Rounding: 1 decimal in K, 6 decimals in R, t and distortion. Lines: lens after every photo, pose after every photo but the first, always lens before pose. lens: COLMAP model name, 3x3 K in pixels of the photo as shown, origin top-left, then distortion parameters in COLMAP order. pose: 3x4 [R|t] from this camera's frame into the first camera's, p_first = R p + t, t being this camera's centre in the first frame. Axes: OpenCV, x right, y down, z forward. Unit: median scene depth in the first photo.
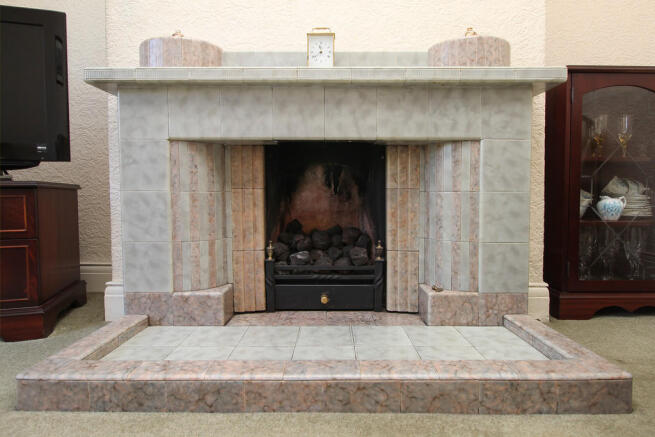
lens RADIAL K [[351.1, 0, 327.3], [0, 351.1, 208.2], [0, 0, 1]] dist [-0.001514, -0.000775]
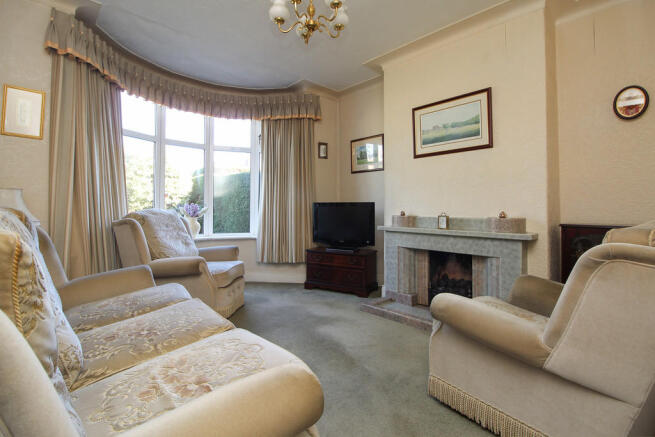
lens RADIAL K [[315.5, 0, 327.5], [0, 315.5, 218.5], [0, 0, 1]] dist [-0.003895, -0.000604]
pose [[0.689995, 0.030514, -0.723170, 1.207401], [-0.035289, 0.999341, 0.008496, -0.449479], [0.722953, 0.019658, 0.690618, -1.508228]]
